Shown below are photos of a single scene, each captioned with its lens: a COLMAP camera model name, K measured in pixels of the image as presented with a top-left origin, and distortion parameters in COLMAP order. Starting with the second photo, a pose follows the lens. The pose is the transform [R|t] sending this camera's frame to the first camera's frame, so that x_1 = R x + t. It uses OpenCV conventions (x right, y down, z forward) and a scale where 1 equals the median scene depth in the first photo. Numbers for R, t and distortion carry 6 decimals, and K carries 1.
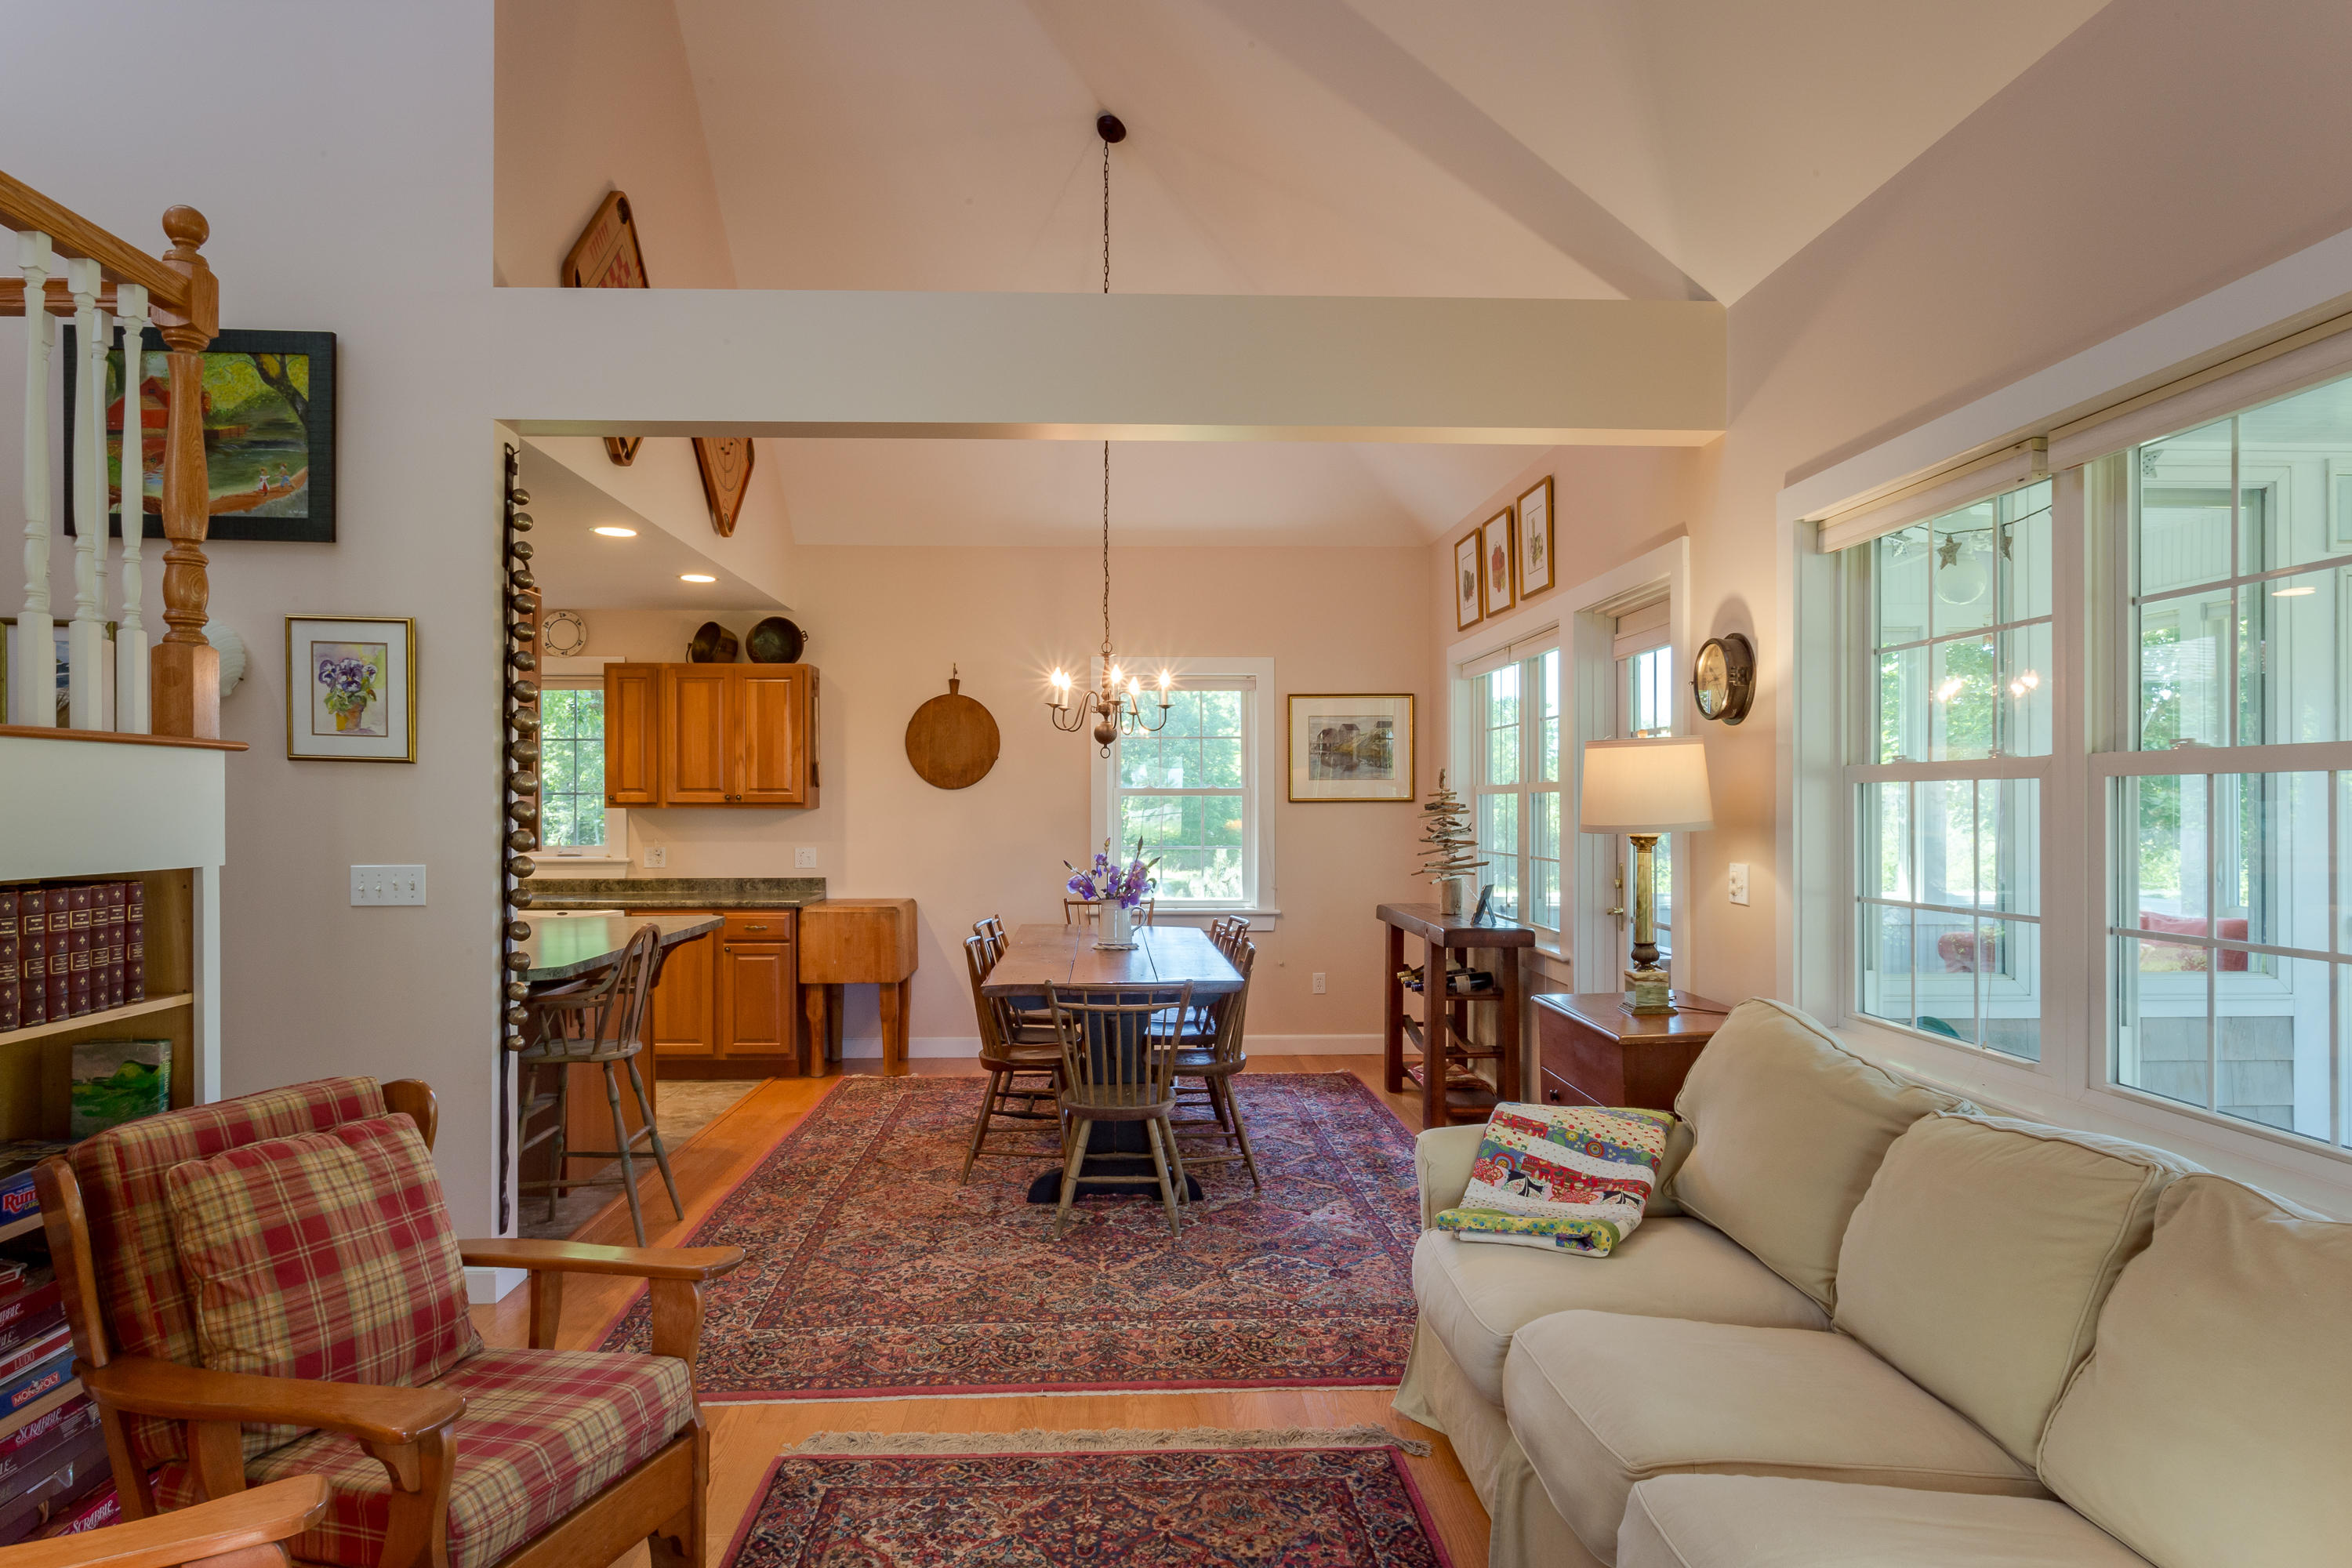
lens RADIAL K [[1456.6, 0, 1176.0], [0, 1456.6, 784.0], [0, 0, 1]] dist [-0.001882, -0.000132]
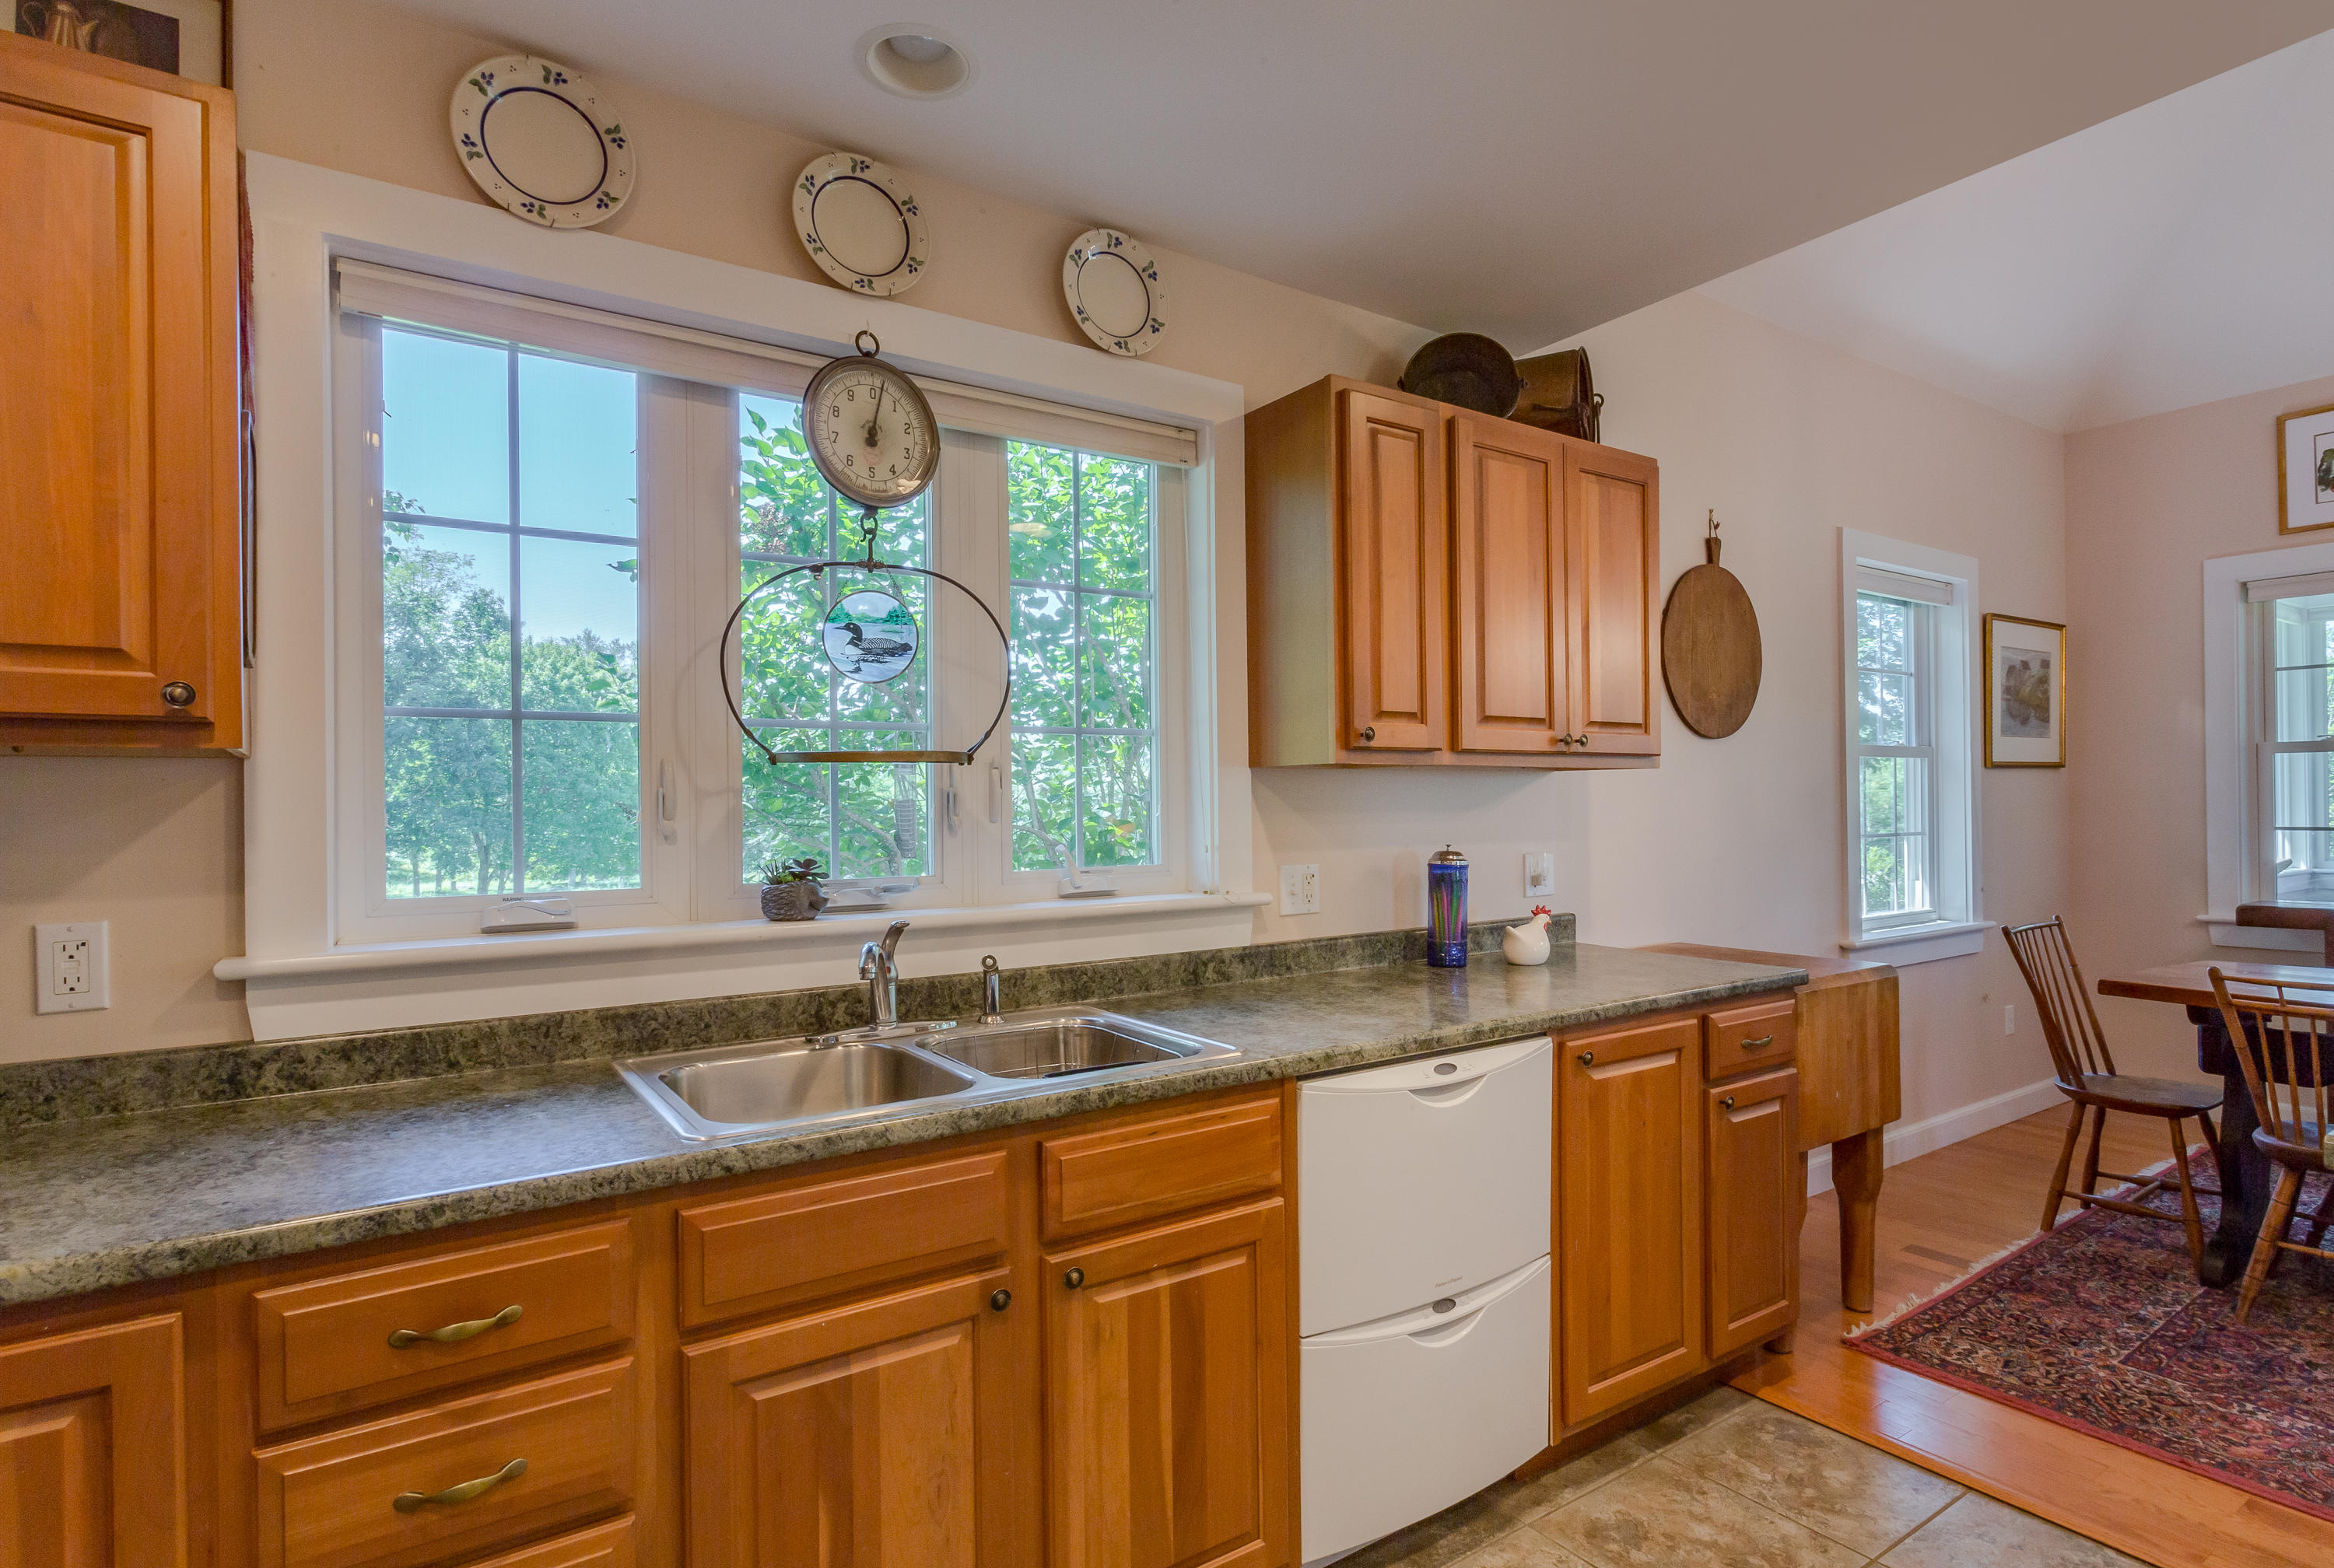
lens RADIAL K [[1196.7, 0, 1167.0], [0, 1196.7, 784.0], [0, 0, 1]] dist [0.014238, -0.000004]
pose [[0.852554, -0.000092, 0.522639, -0.566990], [0.006720, 0.999919, -0.010786, 0.024102], [-0.522596, 0.012708, 0.852486, 0.728239]]
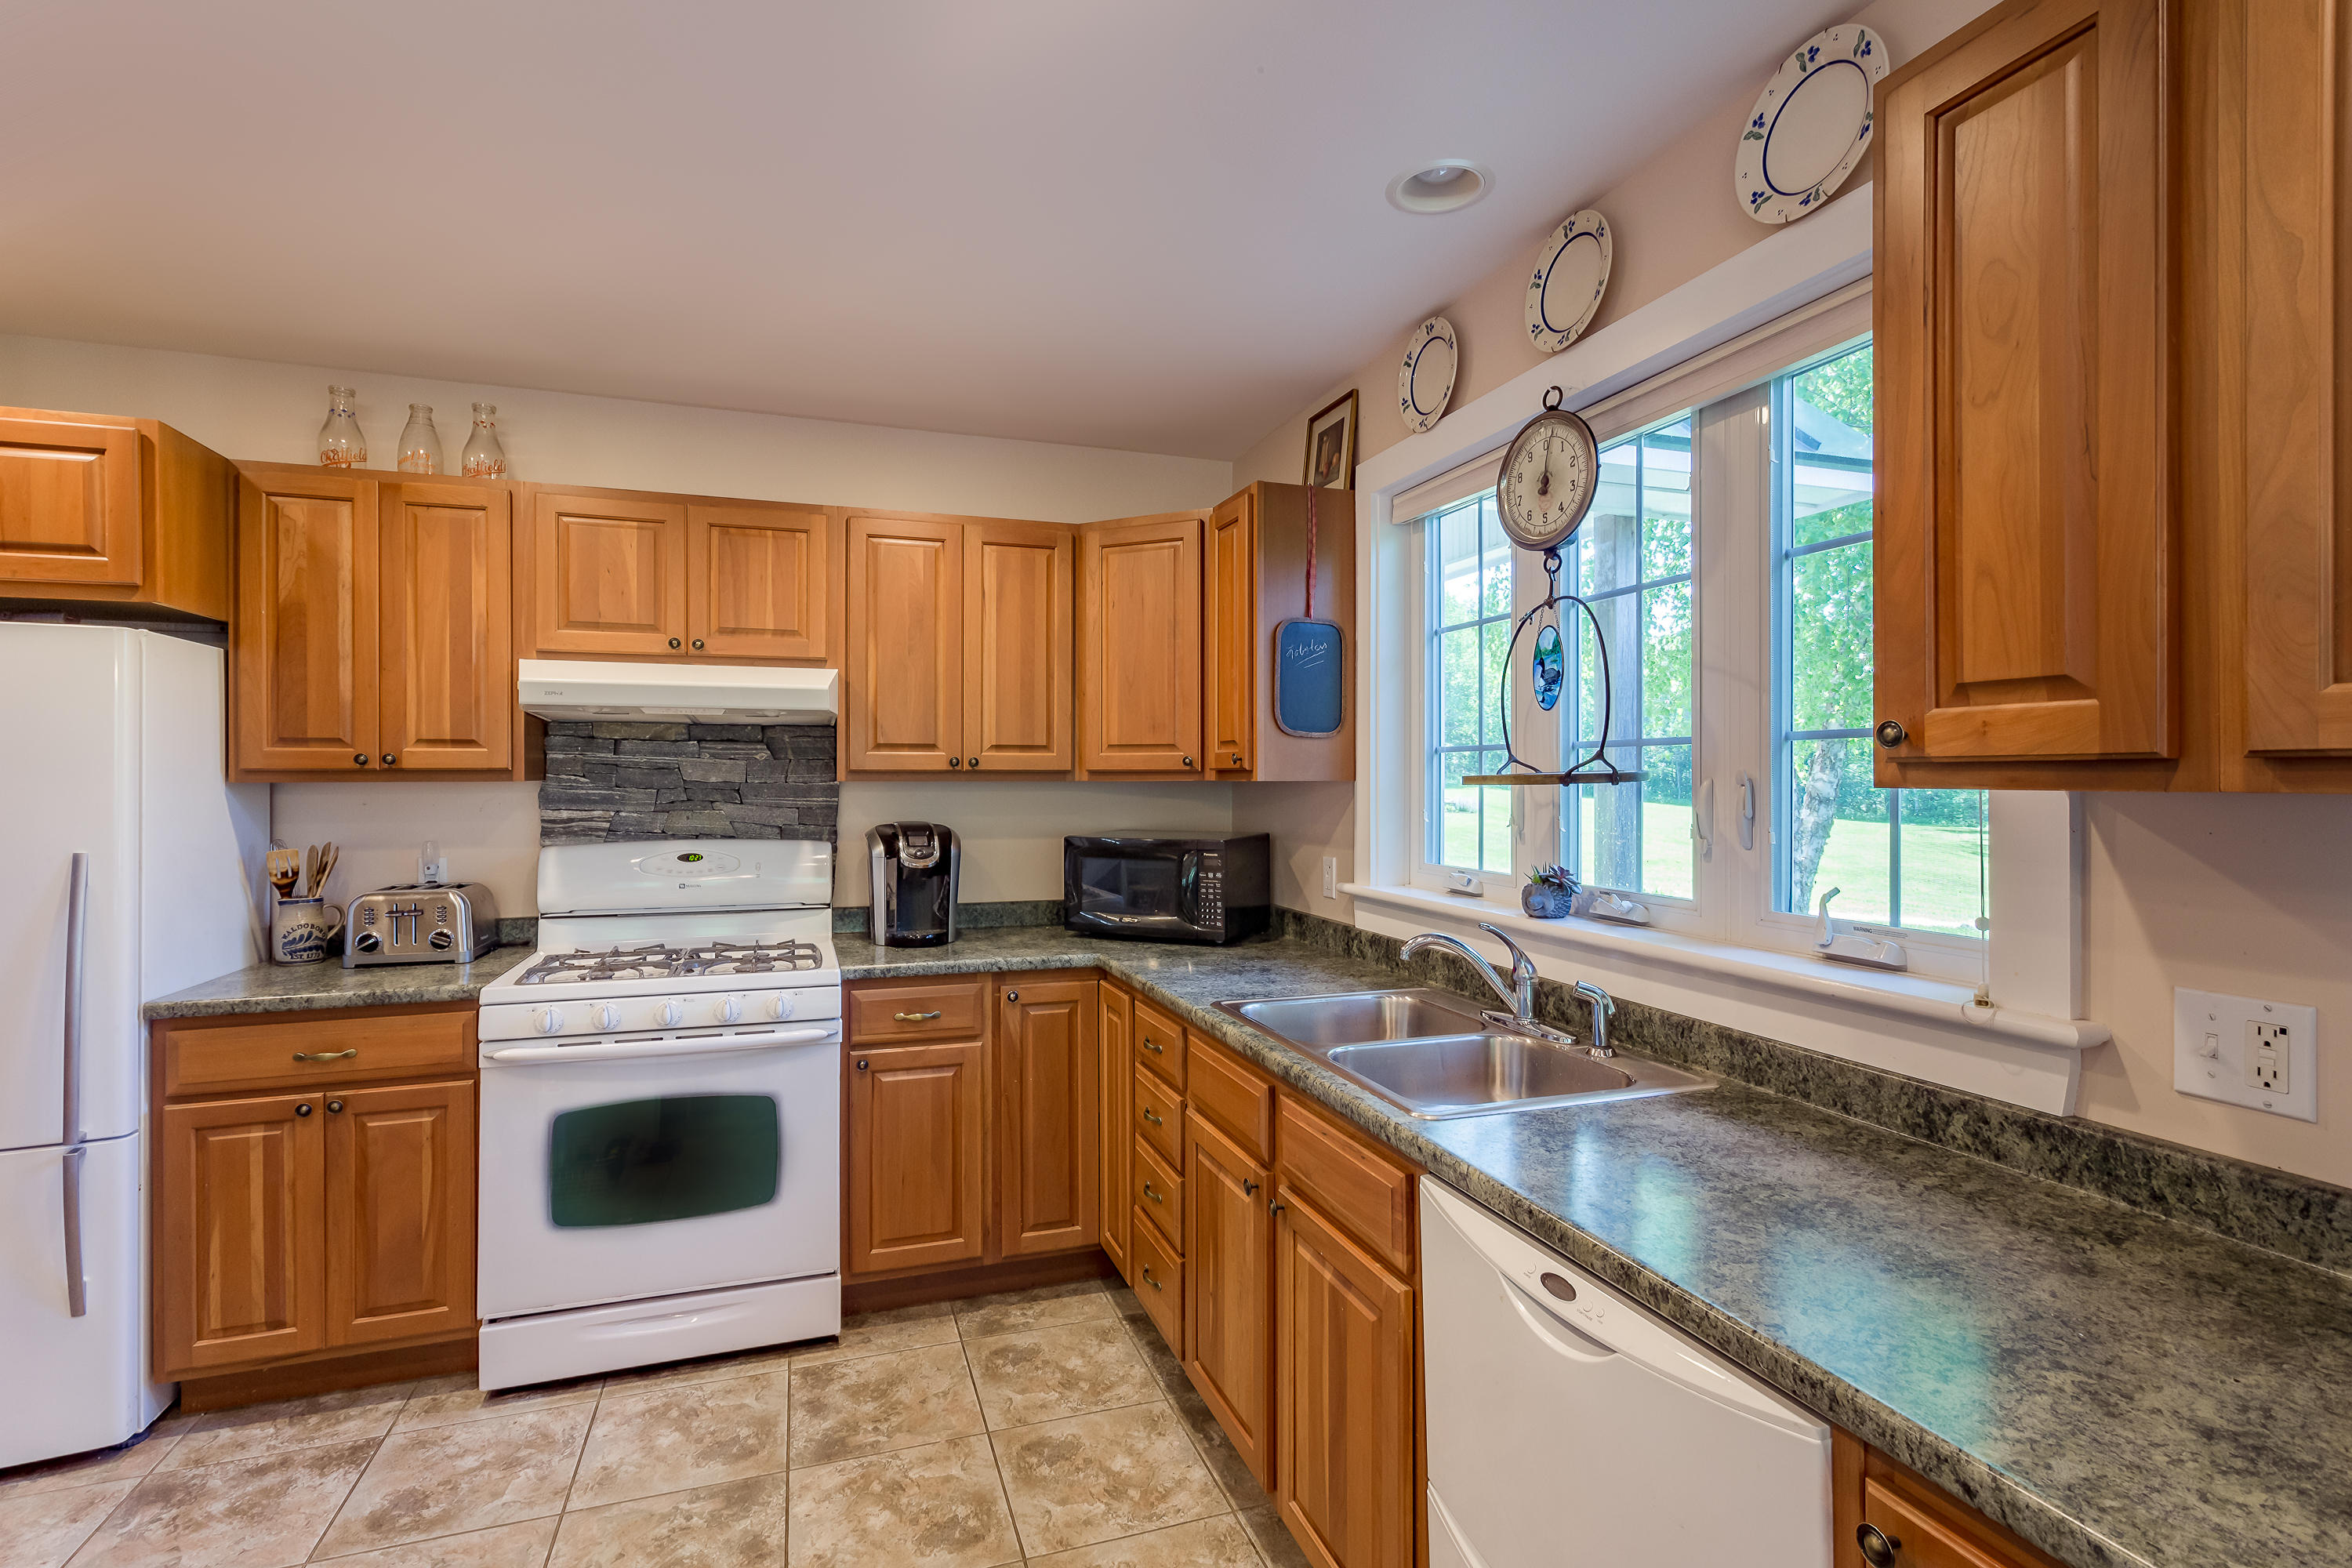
lens RADIAL K [[1099.0, 0, 1176.0], [0, 1099.0, 784.0], [0, 0, 1]] dist [0.001309, -0.000190]
pose [[0.289645, 0.005905, -0.957116, -0.259649], [0.004116, 0.999964, 0.007415, 0.013932], [0.957125, -0.006088, 0.289610, 0.823306]]
